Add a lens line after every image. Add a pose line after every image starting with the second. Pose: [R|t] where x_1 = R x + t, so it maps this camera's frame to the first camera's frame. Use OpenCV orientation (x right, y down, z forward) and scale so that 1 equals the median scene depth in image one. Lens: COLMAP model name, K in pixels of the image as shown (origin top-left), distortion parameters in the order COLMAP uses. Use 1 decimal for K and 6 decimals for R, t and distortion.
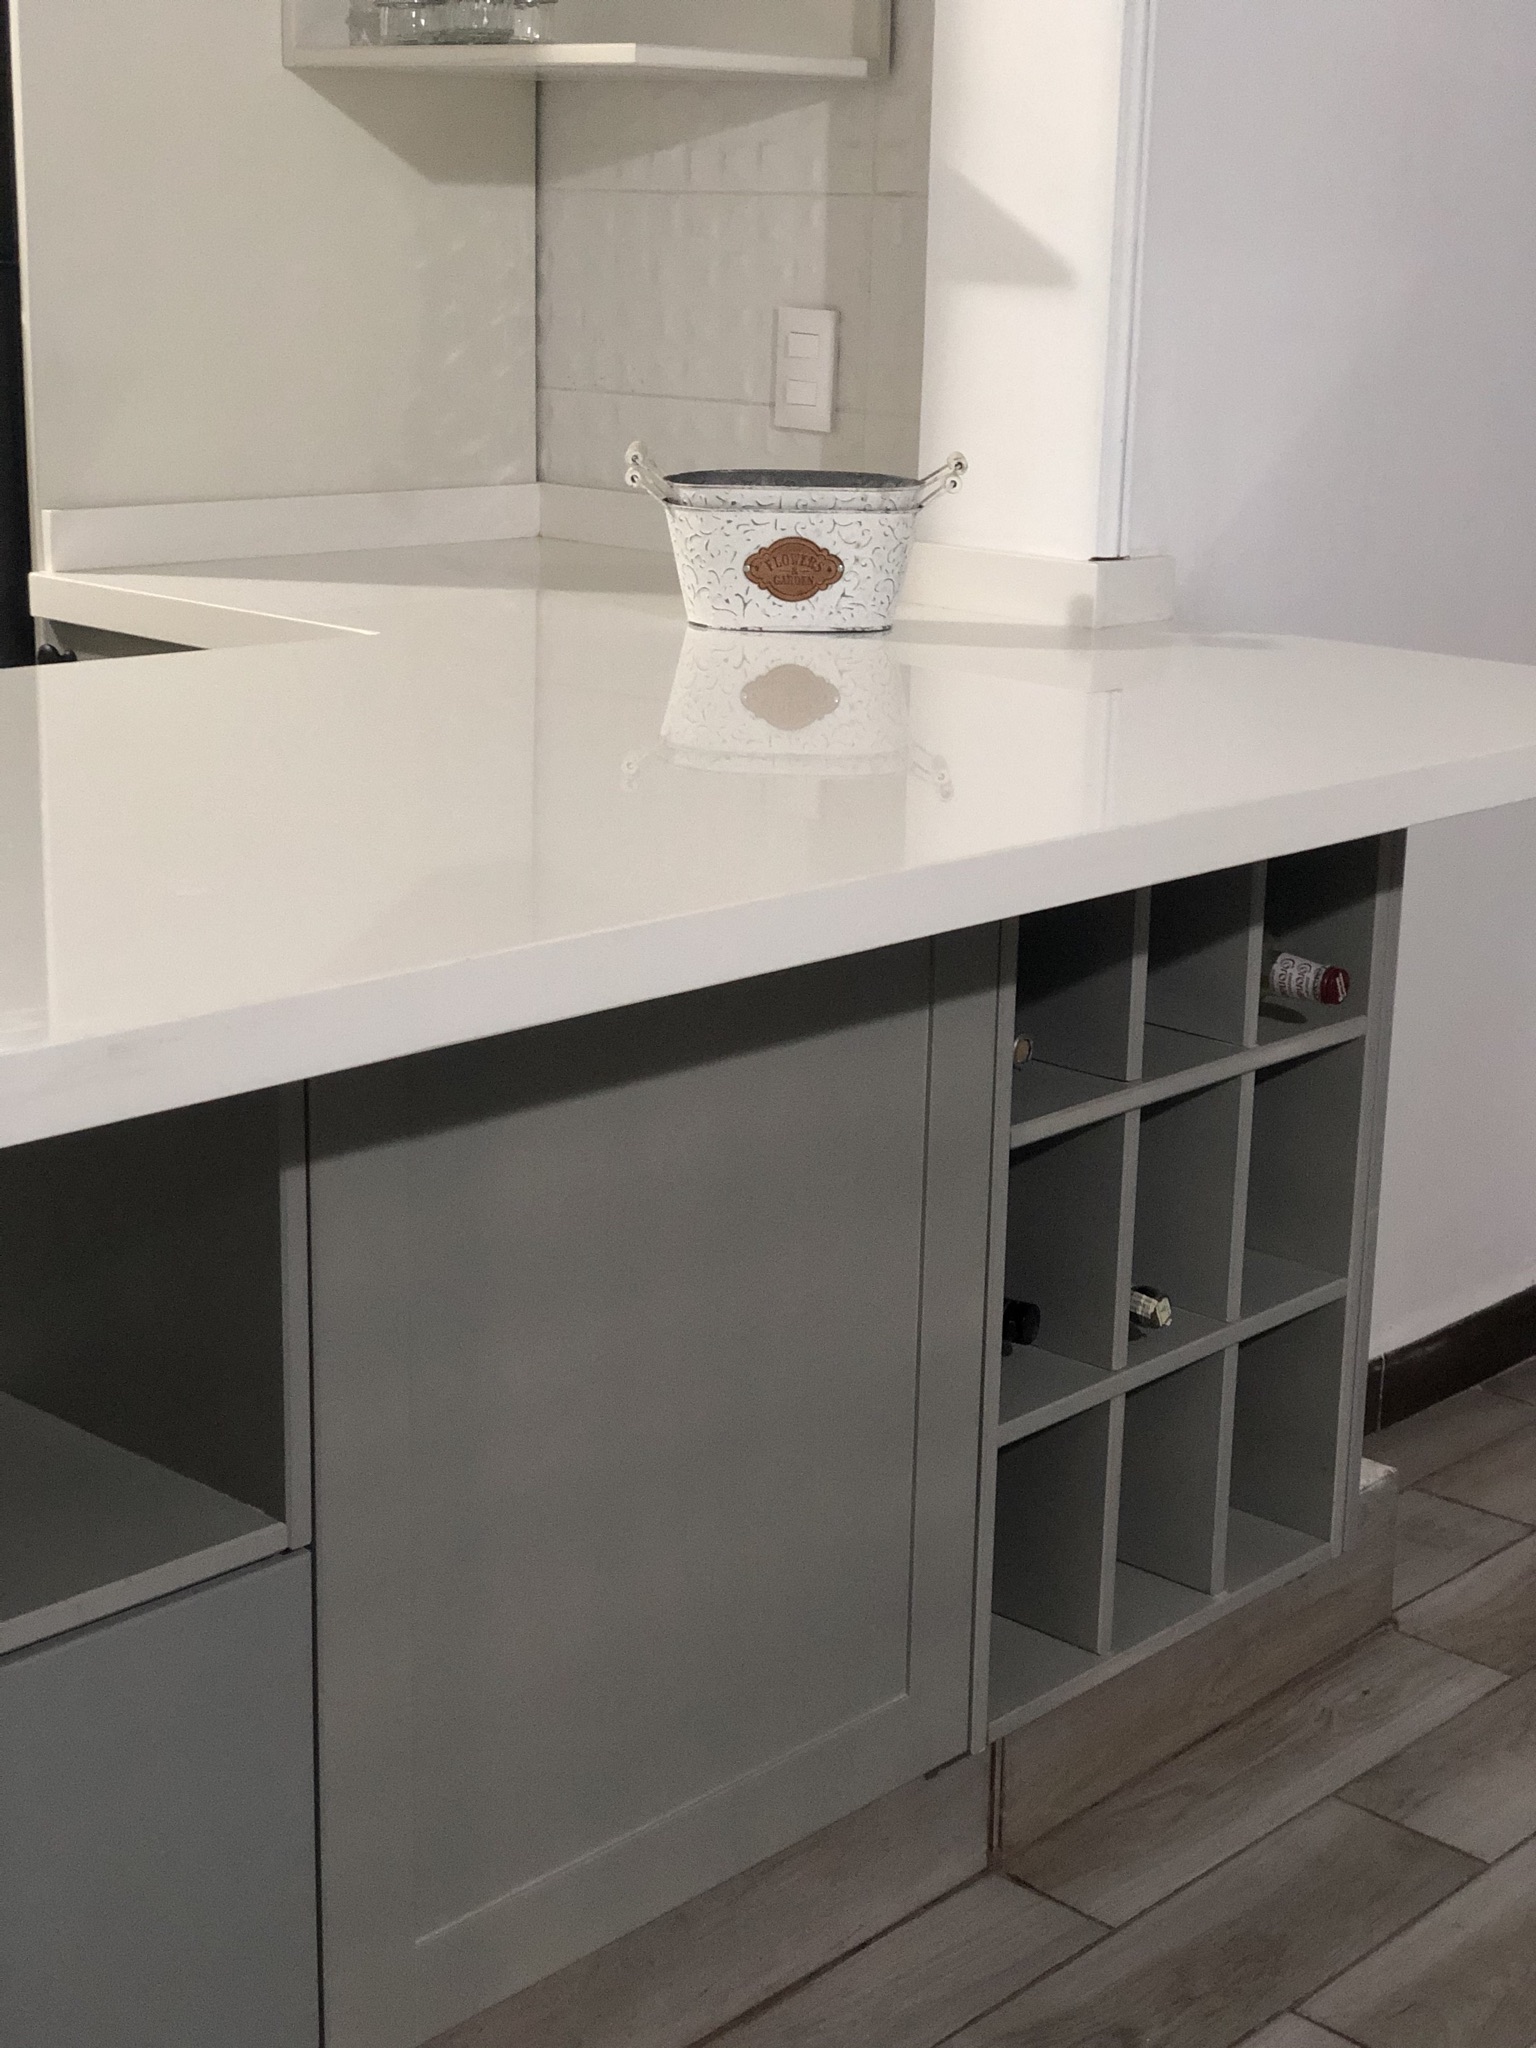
lens RADIAL K [[3098.5, 0, 838.5], [0, 3098.5, 1033.2], [0, 0, 1]] dist [0.111086, -0.060168]
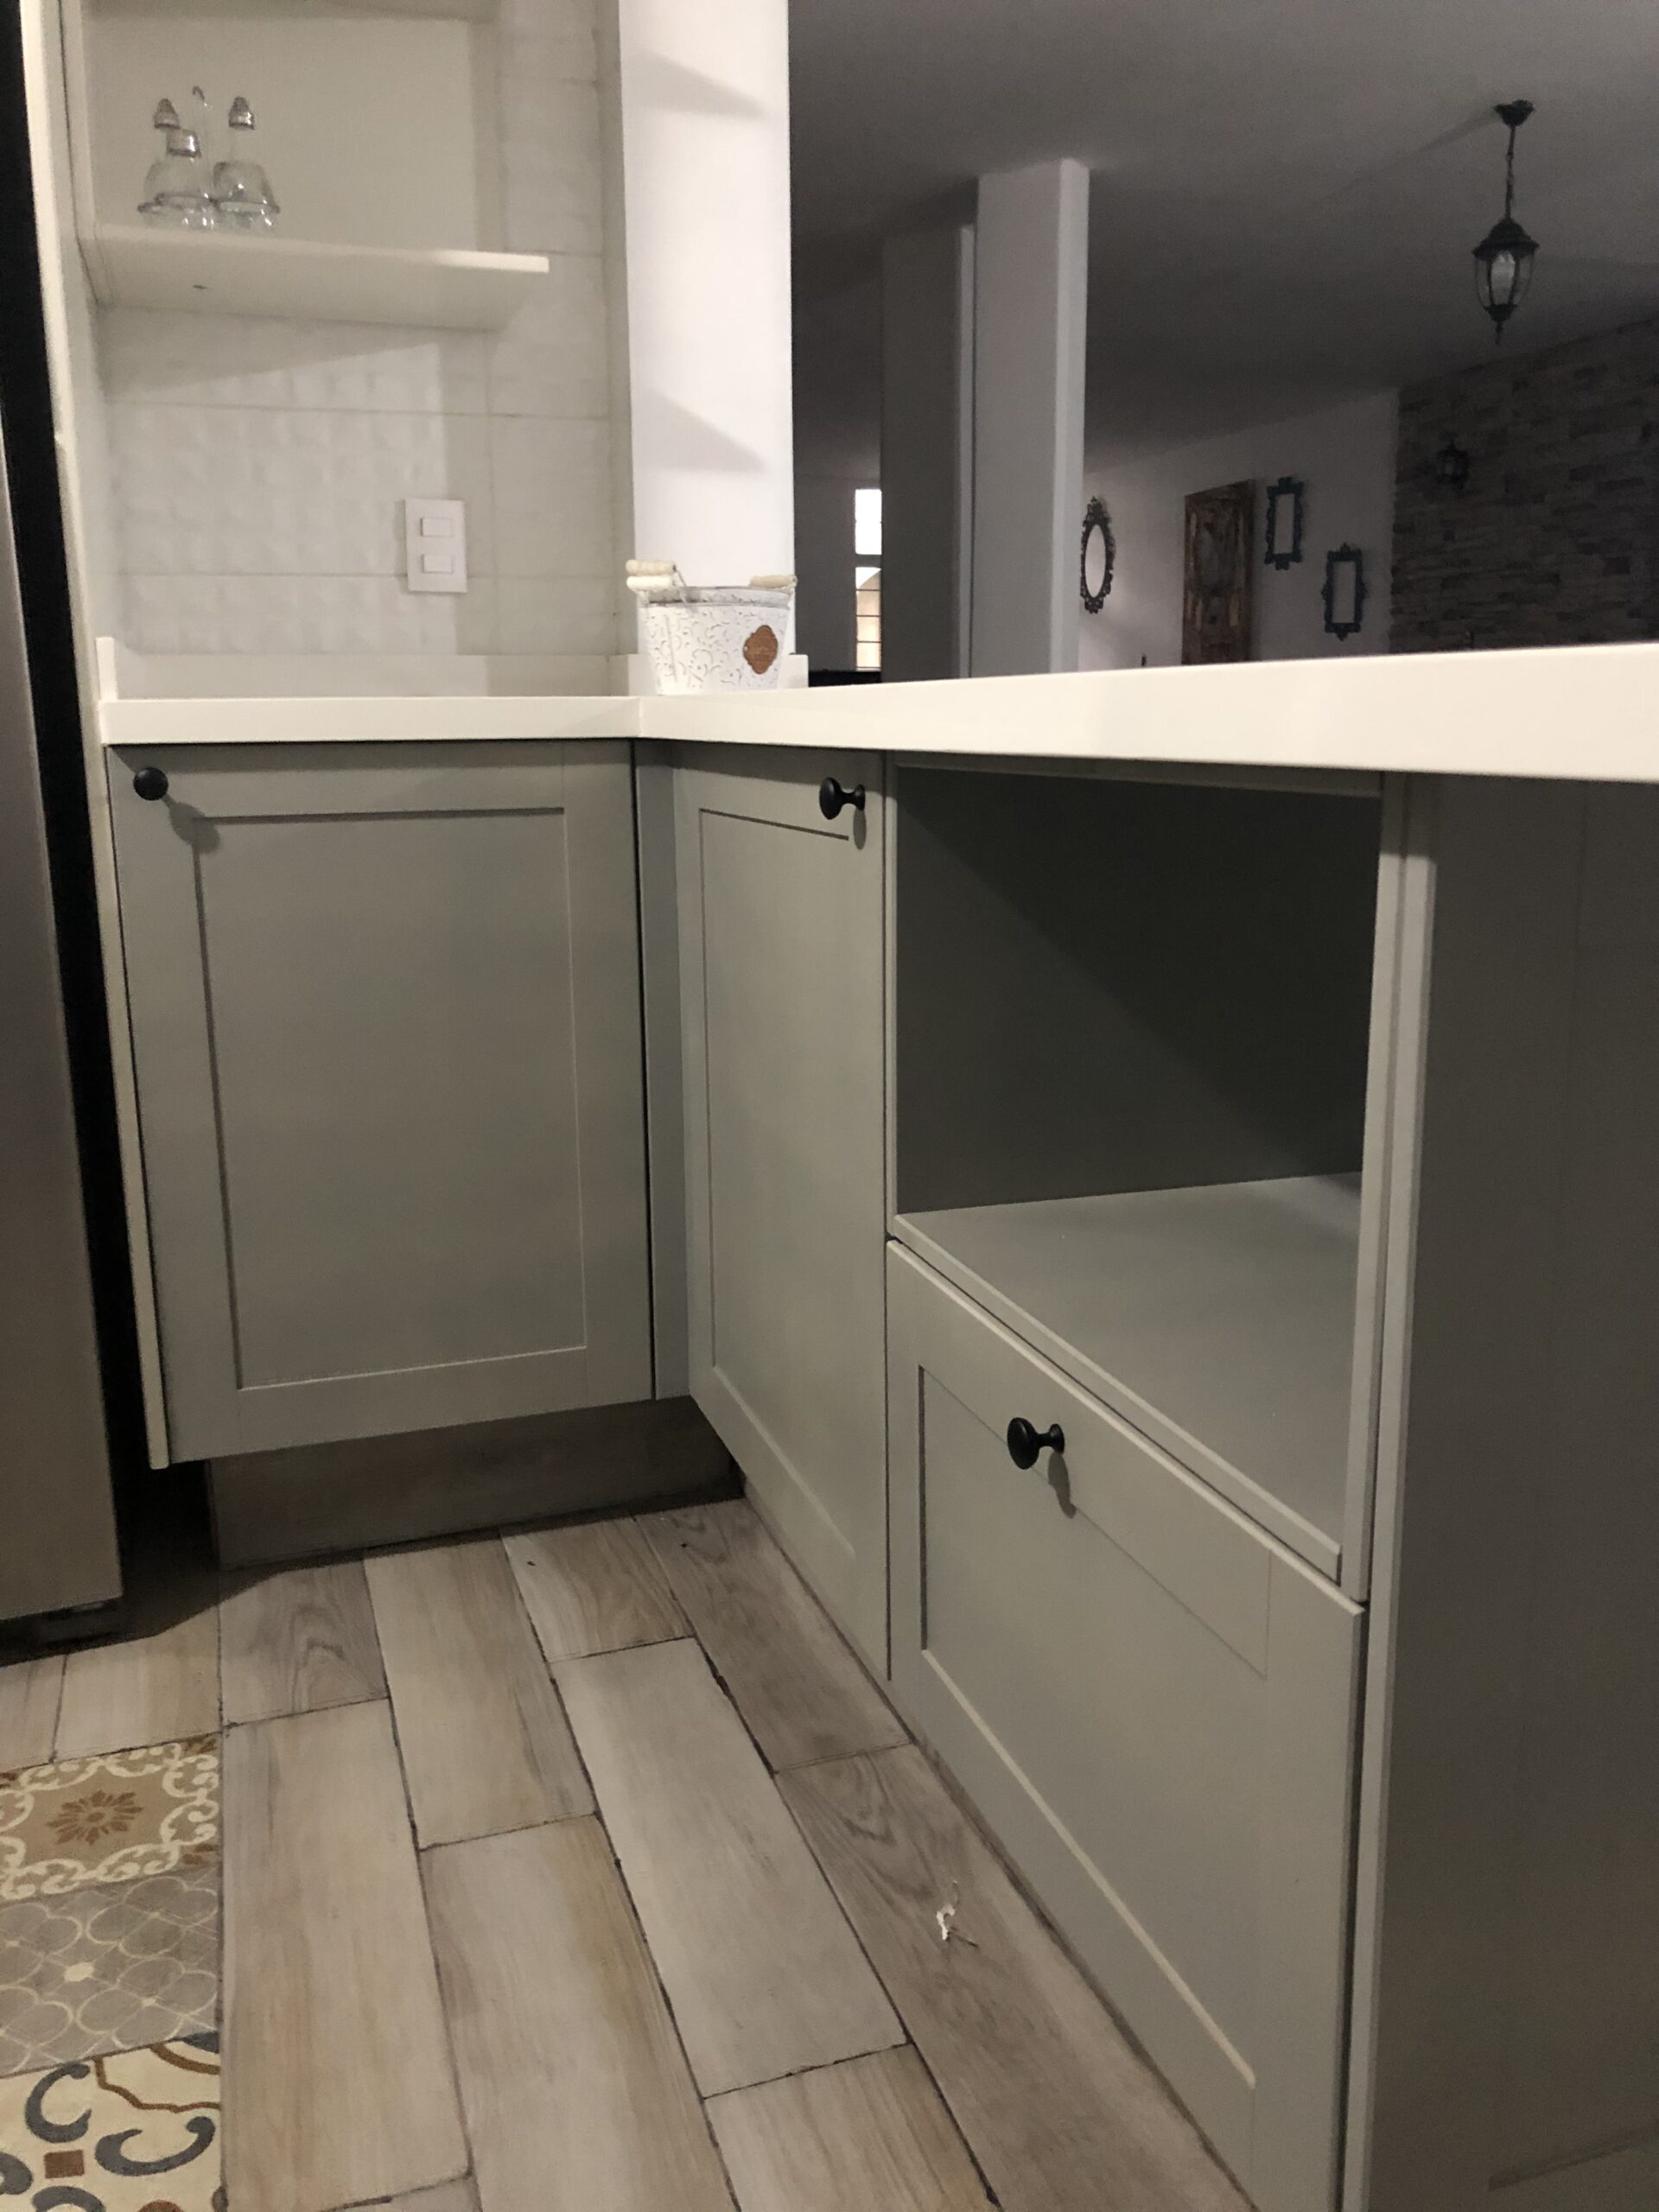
lens RADIAL K [[1751.2, 0, 828.2], [0, 1751.2, 1021.0], [0, 0, 1]] dist [-0.005636, 0.000467]
pose [[0.487584, -0.184277, 0.853407, -0.595704], [0.241972, 0.967703, 0.070709, -0.032547], [-0.838875, 0.172024, 0.516427, 0.518535]]
